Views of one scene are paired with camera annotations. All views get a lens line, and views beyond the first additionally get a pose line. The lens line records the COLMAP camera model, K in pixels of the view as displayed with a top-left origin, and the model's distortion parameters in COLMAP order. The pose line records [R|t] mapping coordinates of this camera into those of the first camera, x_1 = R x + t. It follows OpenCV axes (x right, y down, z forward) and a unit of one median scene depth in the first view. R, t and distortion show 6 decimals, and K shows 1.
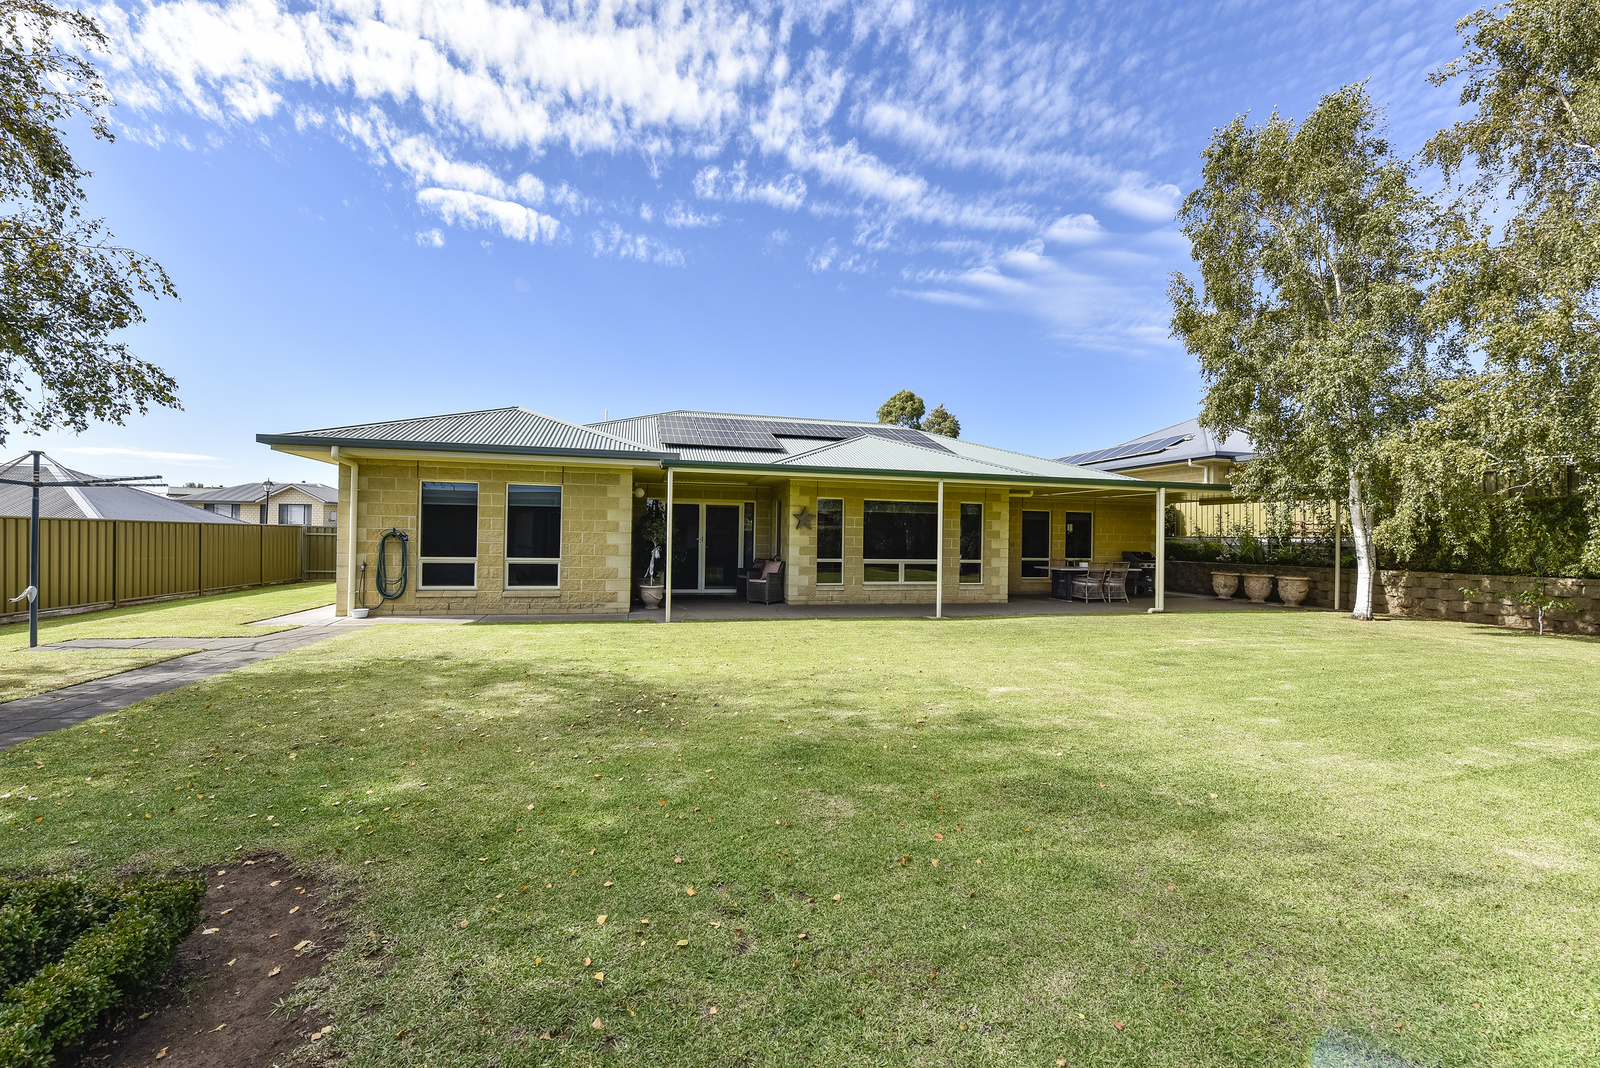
lens RADIAL K [[630.1, 0, 802.5], [0, 630.1, 534.2], [0, 0, 1]] dist [0.007505, -0.001239]
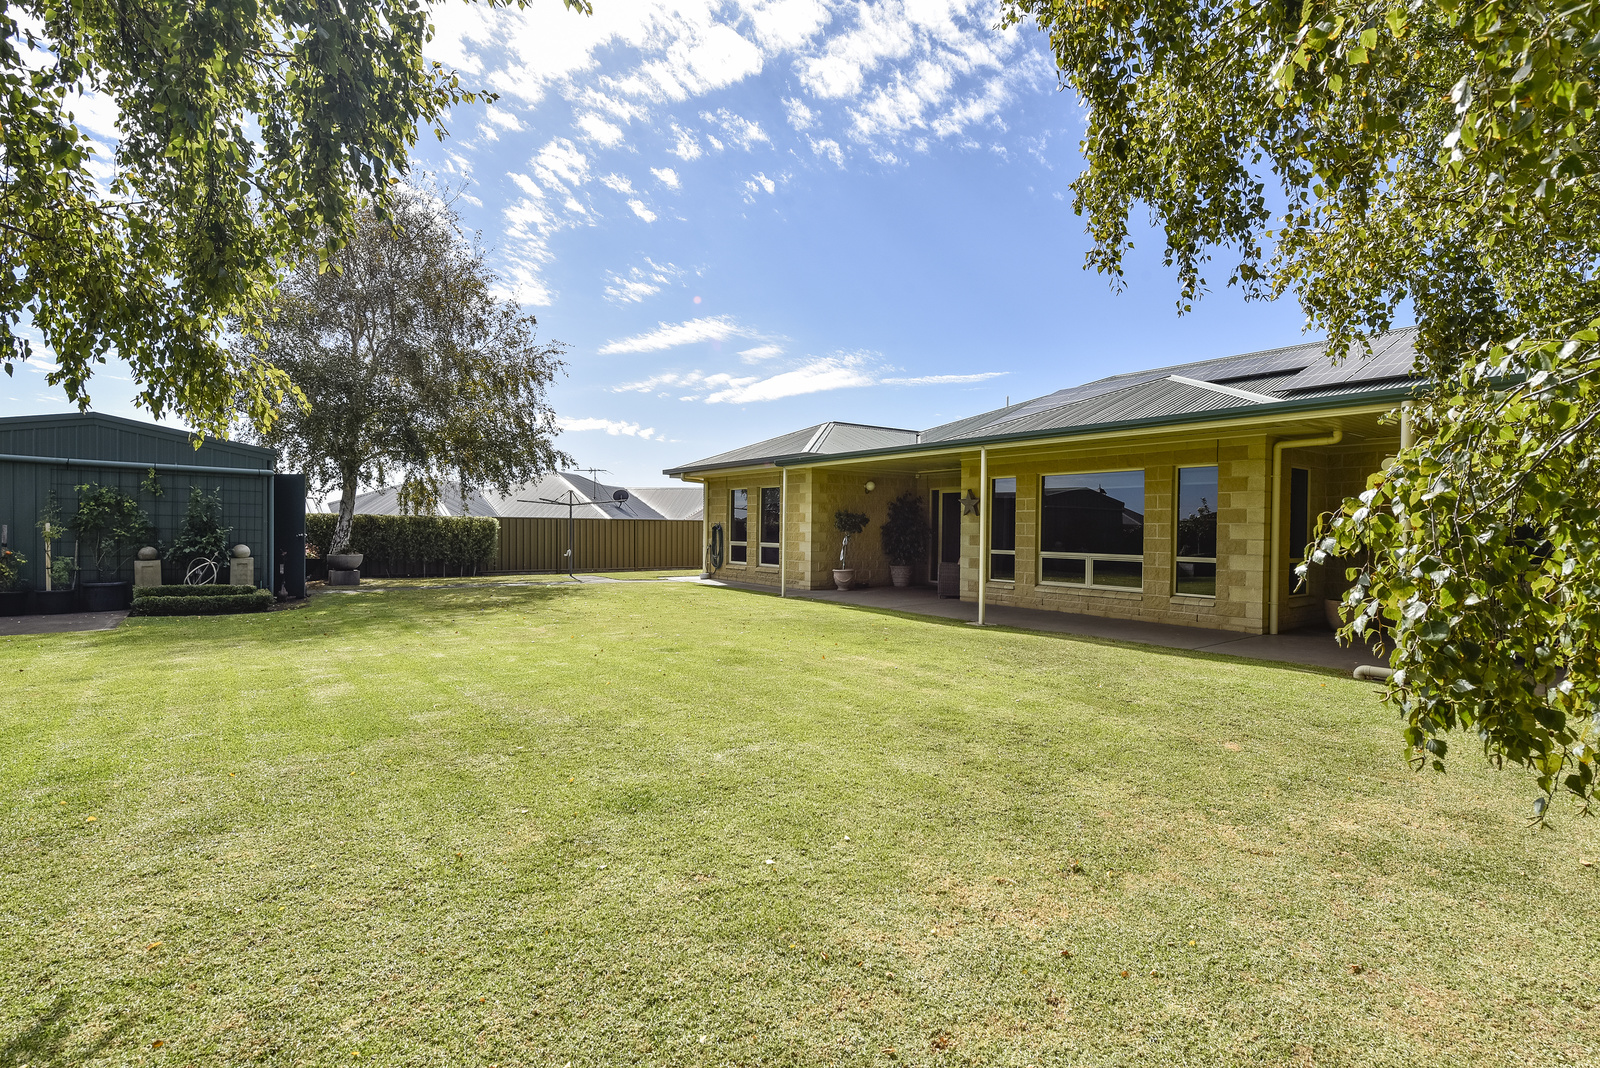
lens RADIAL K [[746.4, 0, 802.0], [0, 746.4, 534.4], [0, 0, 1]] dist [0.002371, -0.000080]
pose [[0.393945, -0.006077, -0.919114, 0.826677], [-0.001407, 0.999973, -0.007214, 0.024791], [0.919133, 0.004135, 0.393926, 0.371970]]
